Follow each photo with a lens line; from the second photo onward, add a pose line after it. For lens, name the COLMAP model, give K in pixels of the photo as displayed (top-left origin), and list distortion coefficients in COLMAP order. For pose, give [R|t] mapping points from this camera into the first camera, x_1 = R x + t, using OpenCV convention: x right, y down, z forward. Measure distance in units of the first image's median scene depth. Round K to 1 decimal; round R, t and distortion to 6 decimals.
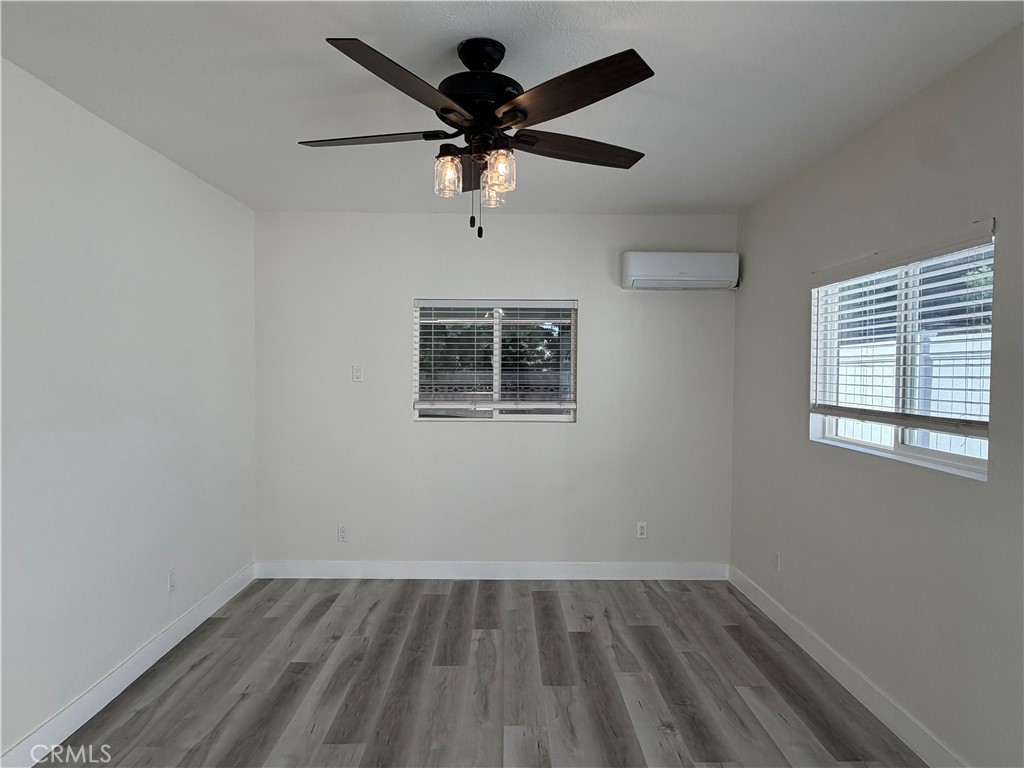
lens RADIAL K [[596.4, 0, 512.0], [0, 596.4, 383.5], [0, 0, 1]] dist [0.002237, -0.000840]
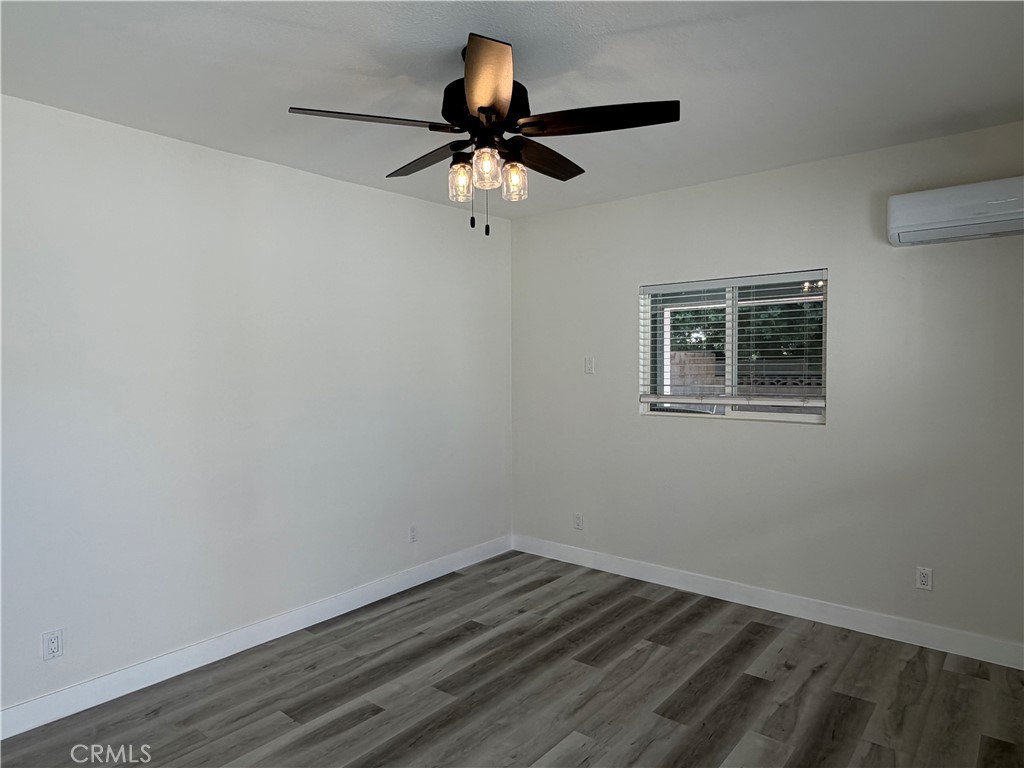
lens RADIAL K [[637.5, 0, 509.9], [0, 637.5, 385.5], [0, 0, 1]] dist [0.000240, 0.001115]
pose [[0.760427, 0.010794, -0.649334, 0.388152], [0.001975, 0.999819, 0.018933, -0.003912], [0.649421, -0.015679, 0.760267, 0.104812]]
